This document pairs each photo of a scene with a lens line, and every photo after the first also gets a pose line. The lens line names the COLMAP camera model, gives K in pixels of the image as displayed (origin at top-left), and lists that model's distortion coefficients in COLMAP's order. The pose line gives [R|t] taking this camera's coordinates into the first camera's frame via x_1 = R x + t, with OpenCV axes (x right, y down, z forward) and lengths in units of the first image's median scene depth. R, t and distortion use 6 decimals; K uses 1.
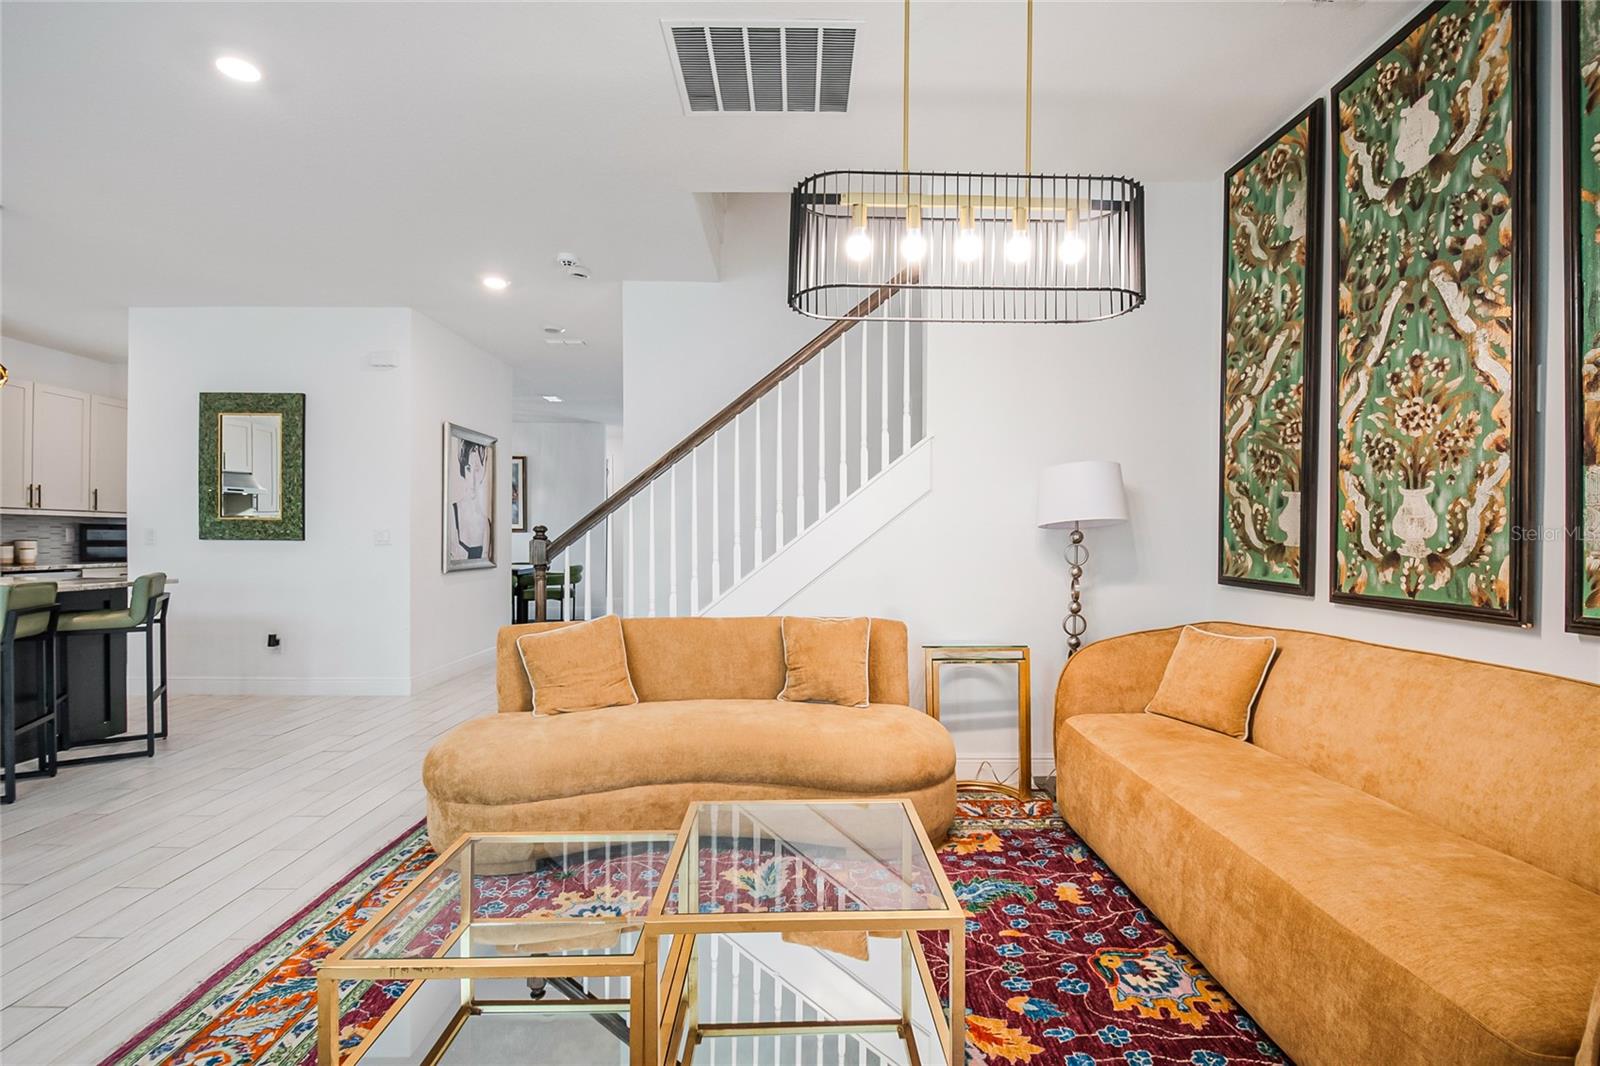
lens RADIAL K [[702.6, 0, 813.2], [0, 702.6, 546.5], [0, 0, 1]] dist [0.015307, -0.013618]
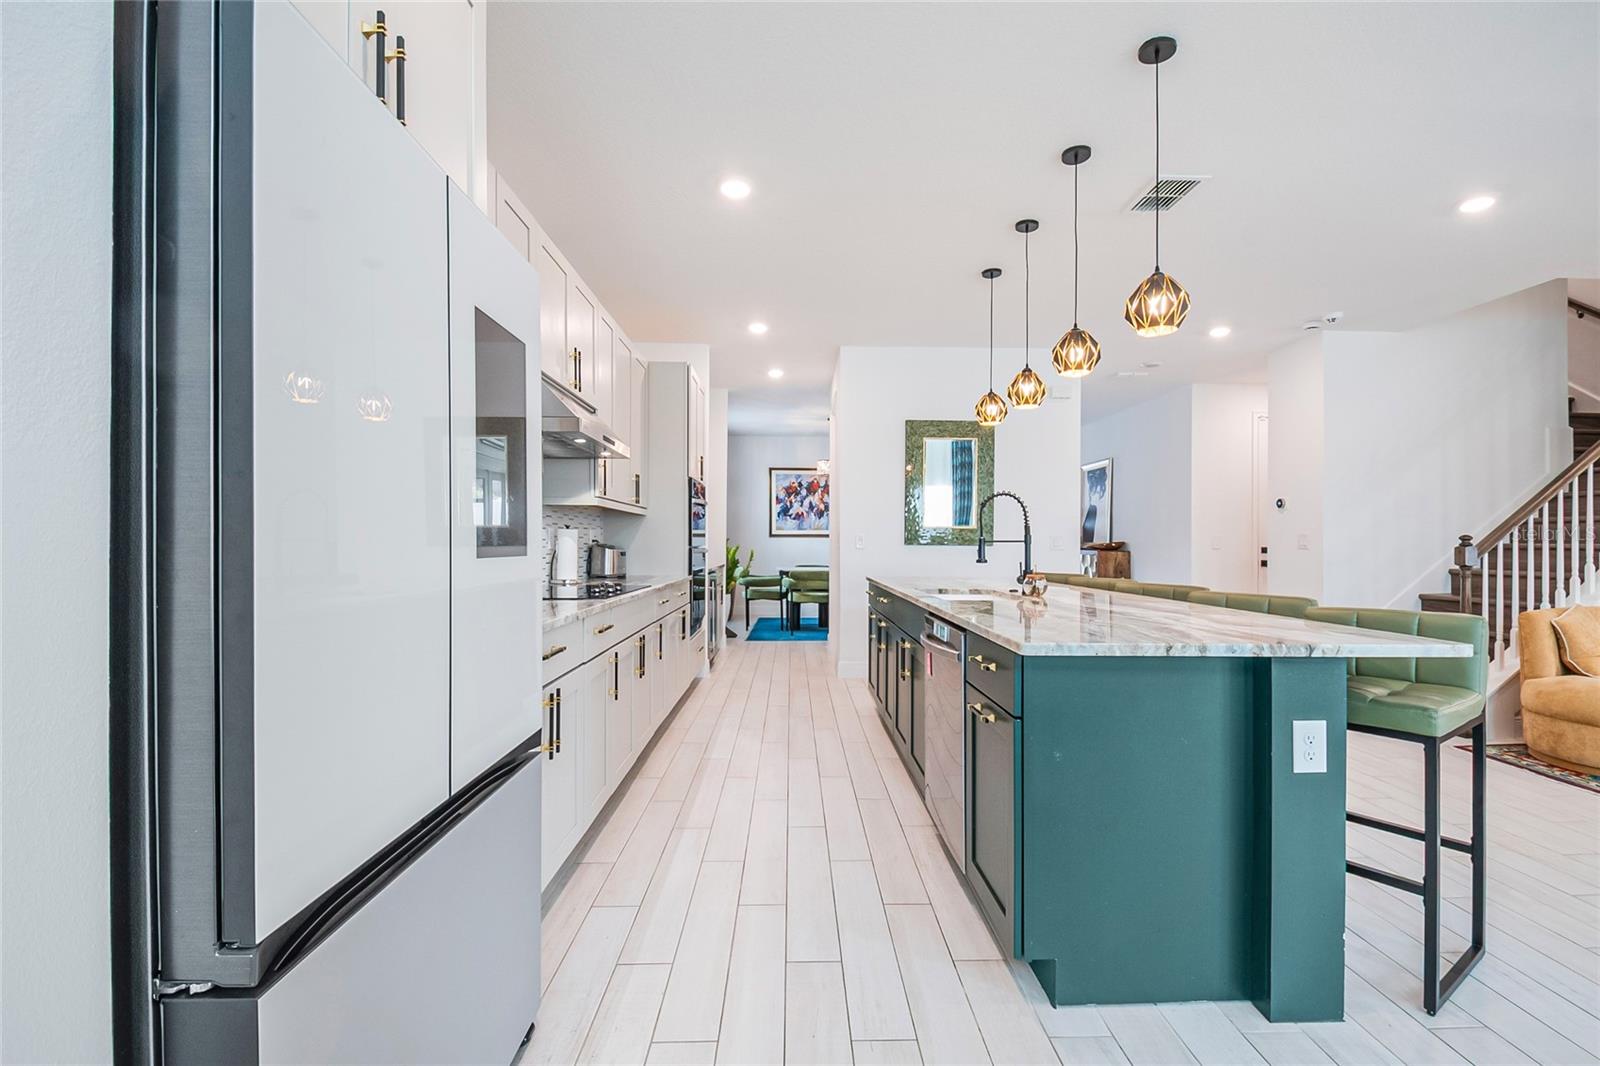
lens RADIAL K [[702.6, 0, 810.9], [0, 702.6, 538.8], [0, 0, 1]] dist [0.015307, -0.013618]
pose [[0.999862, 0.003164, 0.016329, -1.947588], [-0.002843, 0.999804, -0.019599, 0.006568], [-0.016388, 0.019550, 0.999675, -0.313450]]
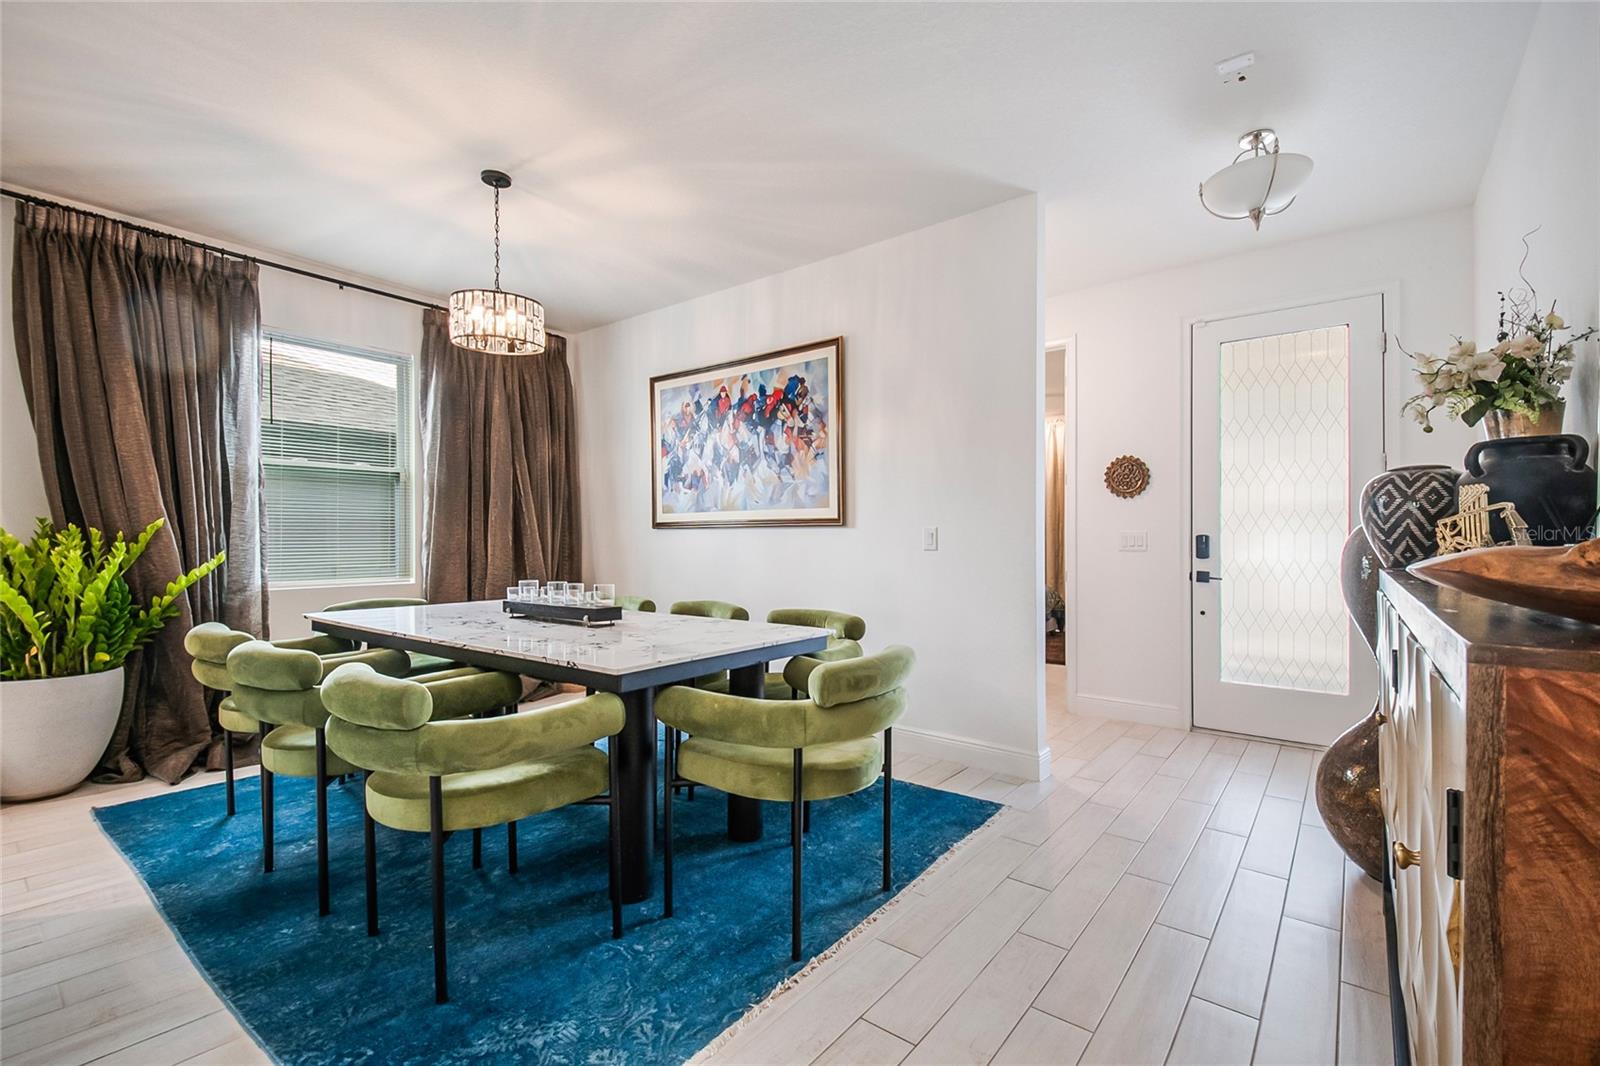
lens RADIAL K [[702.6, 0, 811.6], [0, 702.6, 554.0], [0, 0, 1]] dist [0.015307, -0.013618]
pose [[0.786878, 0.008045, -0.617056, -0.628264], [-0.008308, 0.999963, 0.002442, -0.023642], [0.617052, 0.003205, 0.786916, 2.537687]]
